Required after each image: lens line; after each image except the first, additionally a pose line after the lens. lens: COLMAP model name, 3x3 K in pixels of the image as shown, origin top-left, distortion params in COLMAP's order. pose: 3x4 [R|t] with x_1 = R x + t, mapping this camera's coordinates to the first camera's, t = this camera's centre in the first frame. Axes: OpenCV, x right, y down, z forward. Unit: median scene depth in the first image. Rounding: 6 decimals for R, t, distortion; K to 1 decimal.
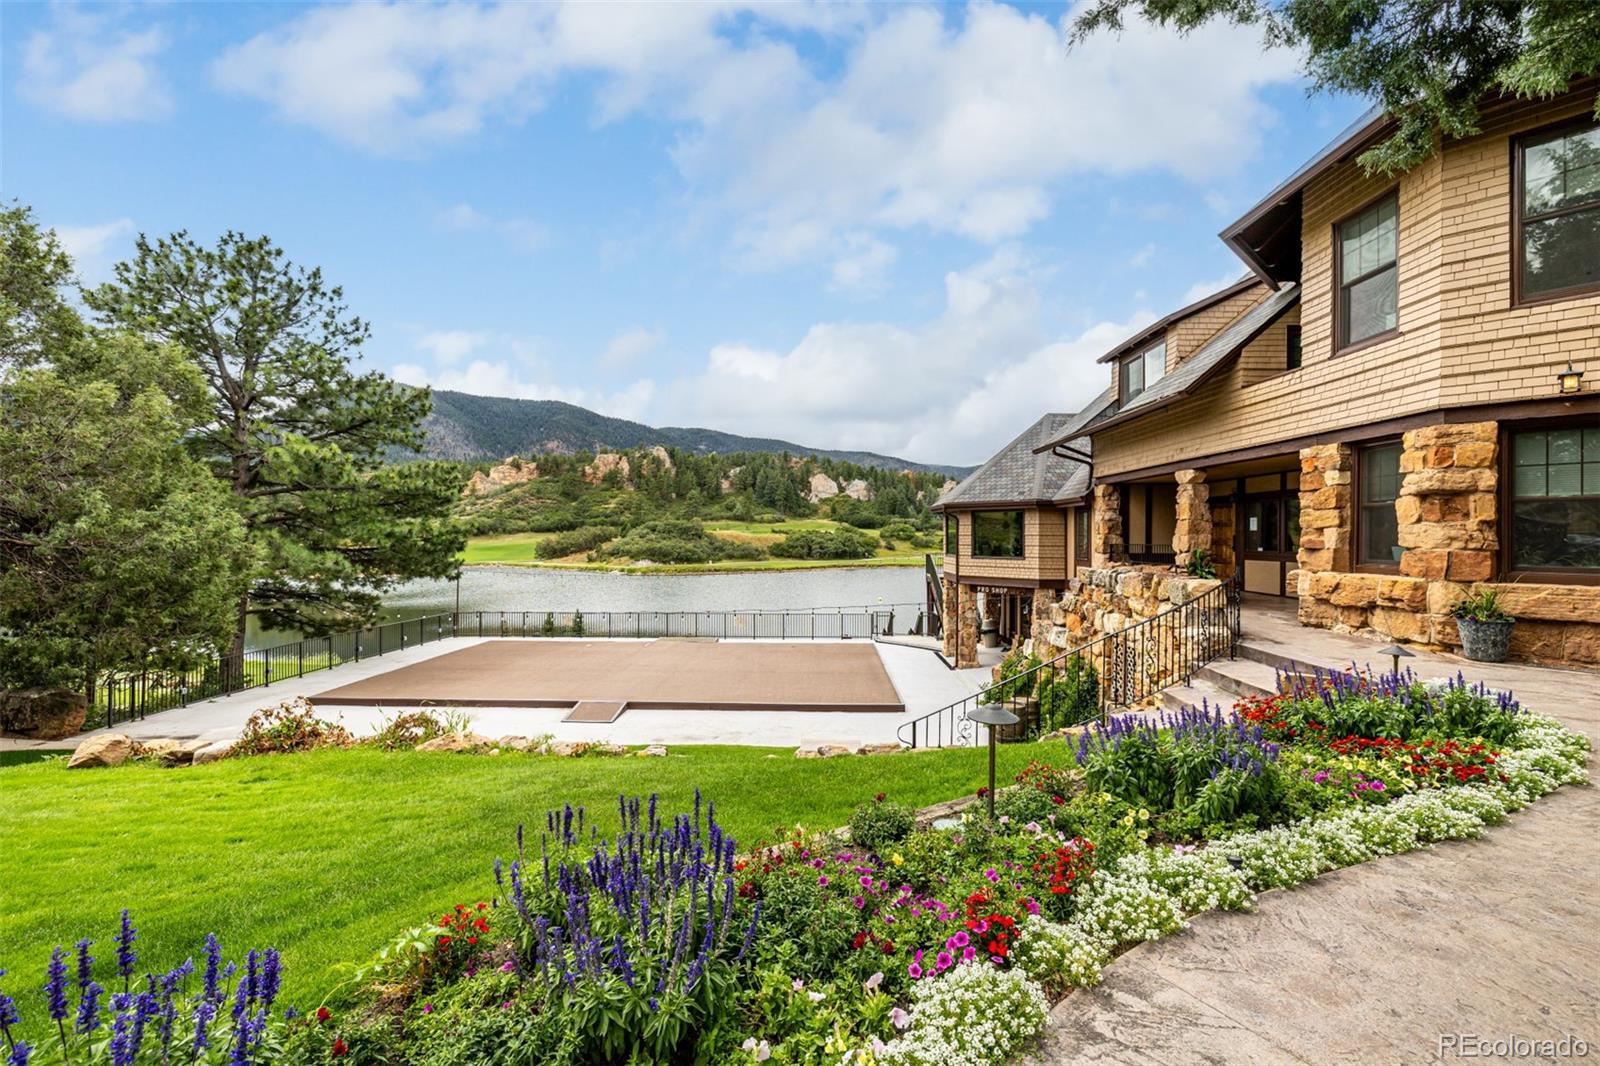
lens RADIAL K [[674.6, 0, 792.2], [0, 674.6, 529.4], [0, 0, 1]] dist [-0.000100, 0.000070]
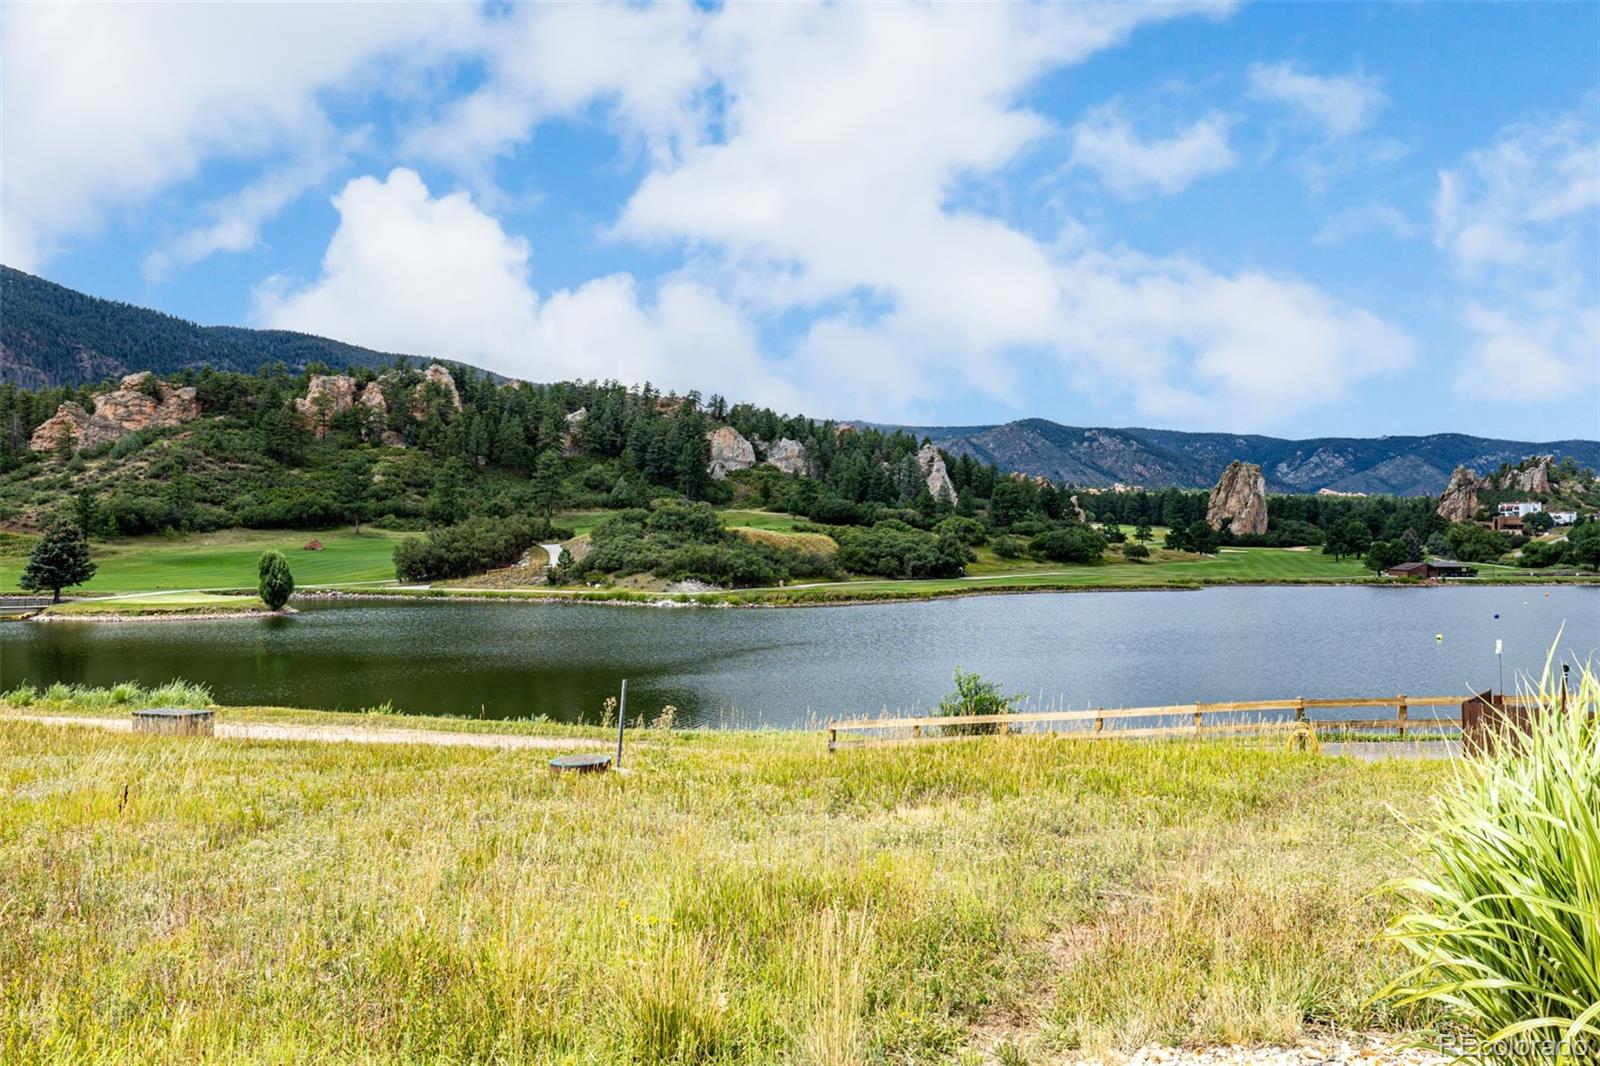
lens RADIAL K [[1213.2, 0, 797.8], [0, 1213.2, 531.3], [0, 0, 1]] dist [-0.003722, 0.005008]
pose [[0.962373, 0.005116, 0.271683, -2.304879], [-0.005378, 0.999986, 0.000217, 0.036424], [-0.271678, -0.001670, 0.962387, 0.350258]]
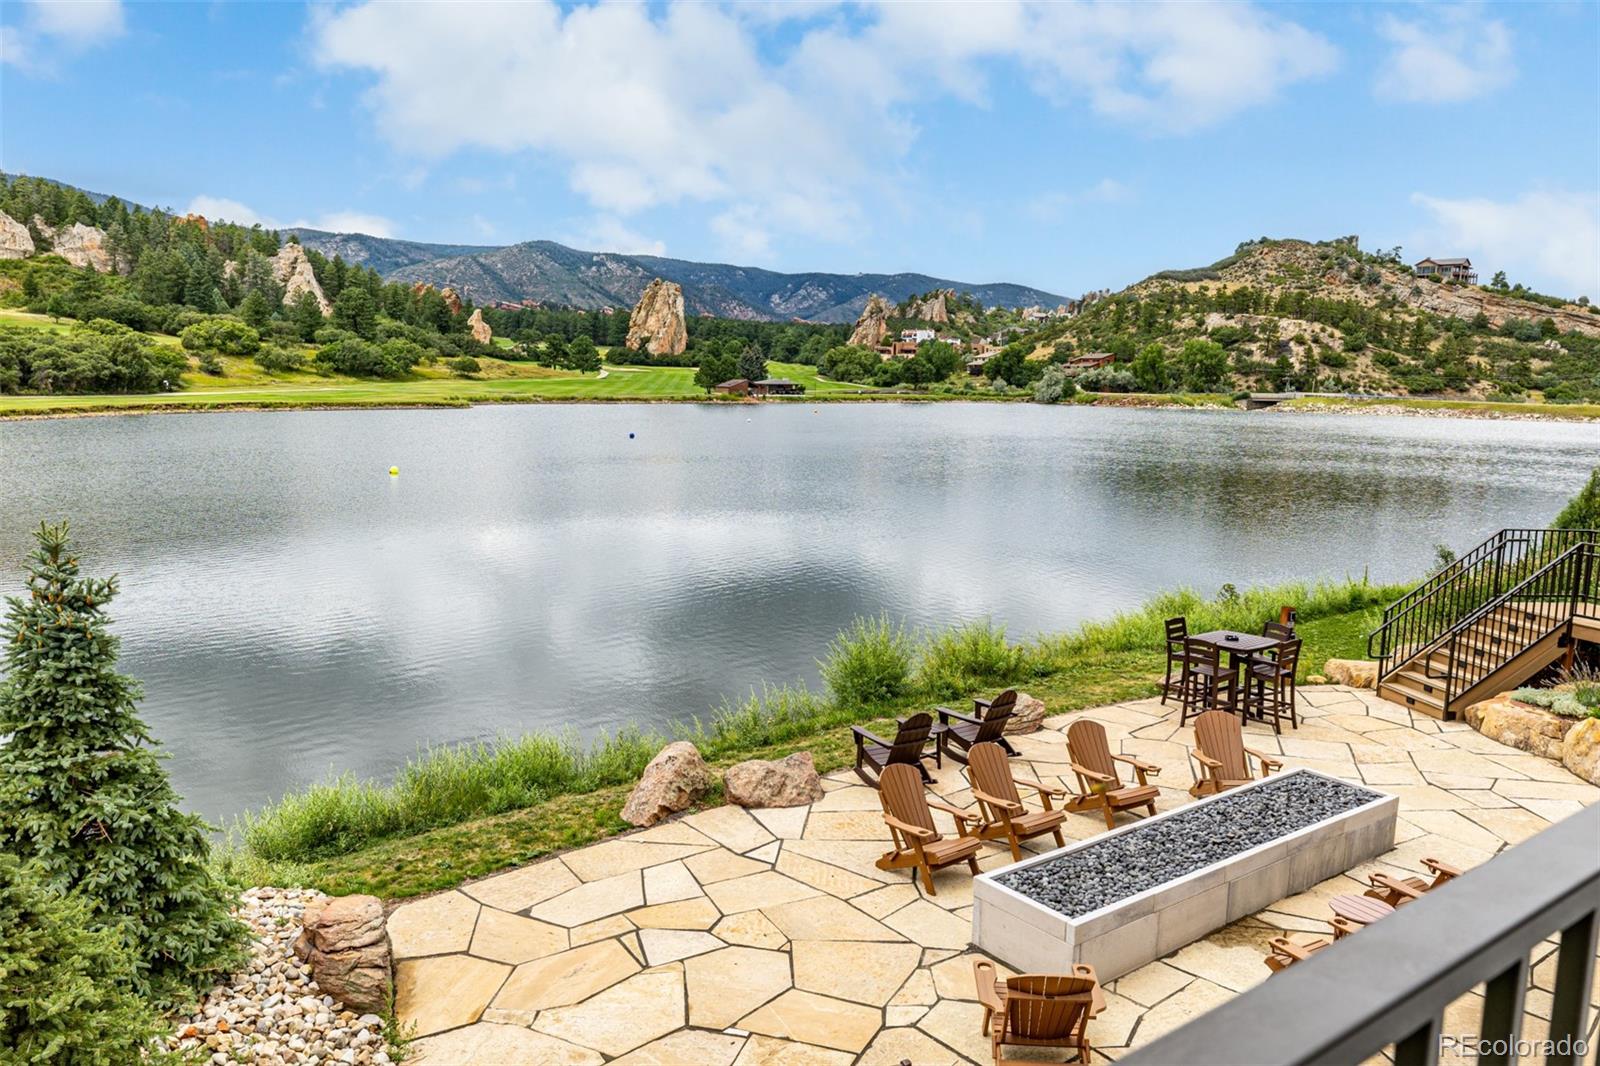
lens RADIAL K [[1161.8, 0, 796.8], [0, 1161.8, 531.7], [0, 0, 1]] dist [0.001889, 0.002465]
pose [[0.781992, -0.076392, 0.618590, -0.380728], [-0.019161, 0.989045, 0.146363, 0.098399], [-0.622994, -0.126308, 0.771961, 0.886966]]
